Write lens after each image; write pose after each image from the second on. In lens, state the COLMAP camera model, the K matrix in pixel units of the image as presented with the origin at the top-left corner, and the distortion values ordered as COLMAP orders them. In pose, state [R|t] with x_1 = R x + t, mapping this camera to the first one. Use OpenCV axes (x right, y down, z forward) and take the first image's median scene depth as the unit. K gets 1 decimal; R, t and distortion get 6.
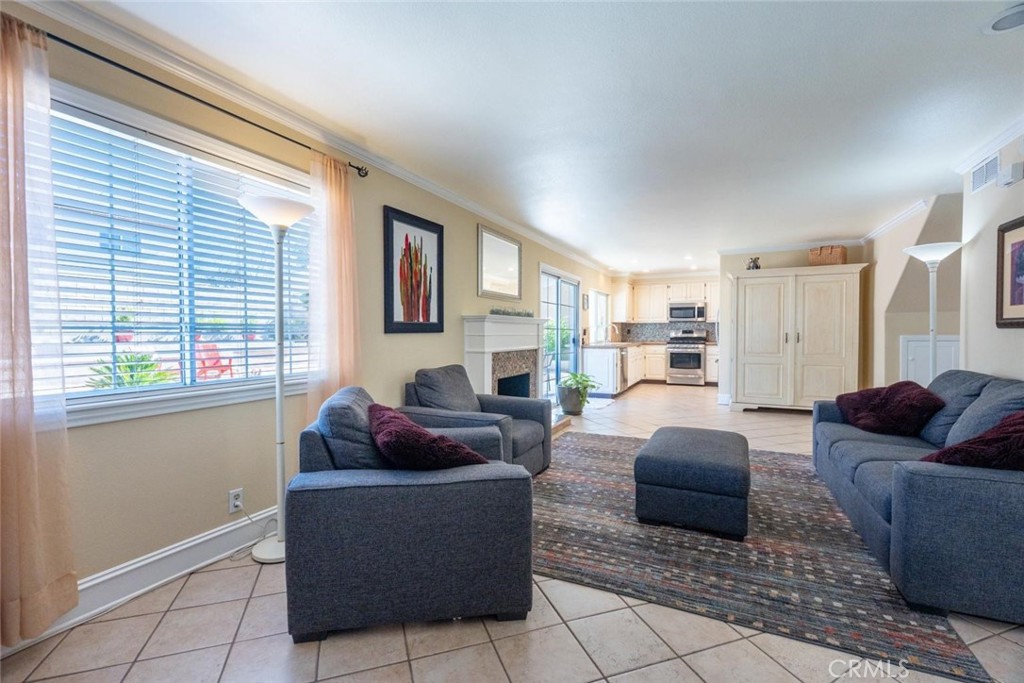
lens RADIAL K [[449.4, 0, 511.3], [0, 449.4, 339.3], [0, 0, 1]] dist [-0.006603, 0.000590]
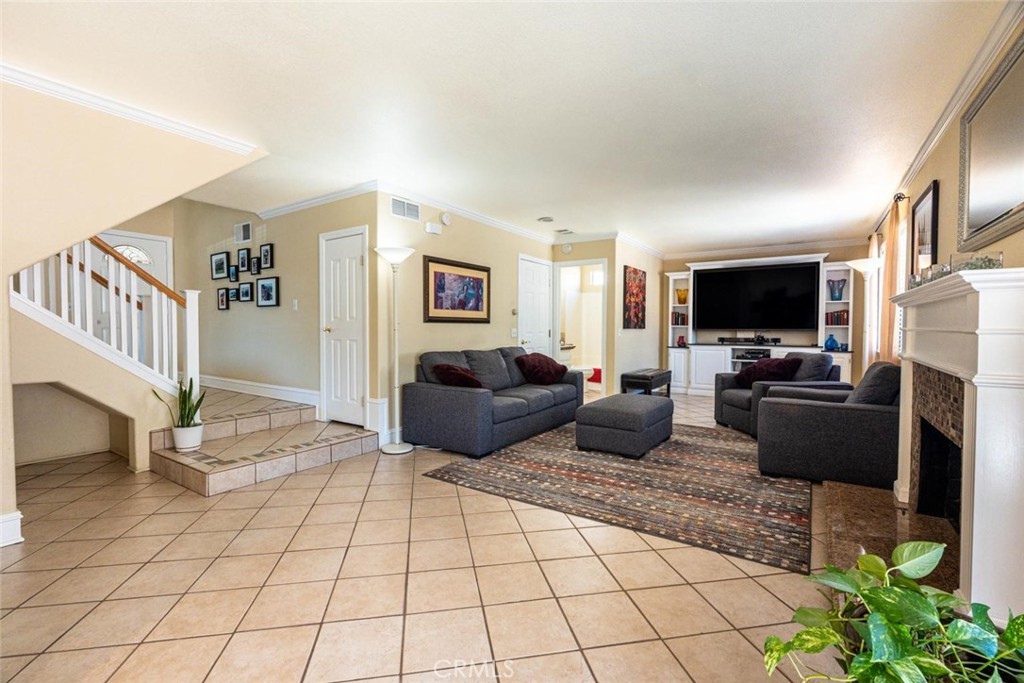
lens RADIAL K [[449.4, 0, 503.1], [0, 449.4, 342.4], [0, 0, 1]] dist [-0.006603, 0.000590]
pose [[-0.987561, -0.006946, 0.157084, 0.488076], [0.001371, 0.998605, 0.052777, -0.031637], [-0.157231, 0.052336, -0.986174, 2.092735]]
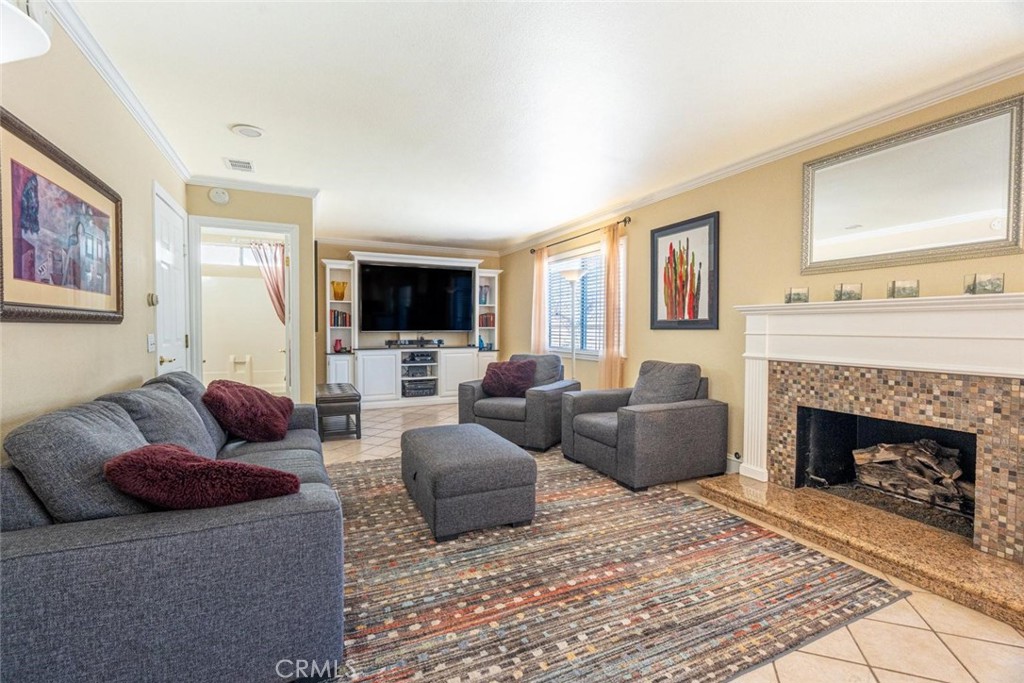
lens RADIAL K [[449.4, 0, 505.2], [0, 449.4, 341.2], [0, 0, 1]] dist [-0.006603, 0.000590]
pose [[-0.640058, 0.022731, -0.767990, 0.927796], [-0.016669, 0.998916, 0.043458, -0.027782], [0.768146, 0.040617, -0.638986, 1.428248]]
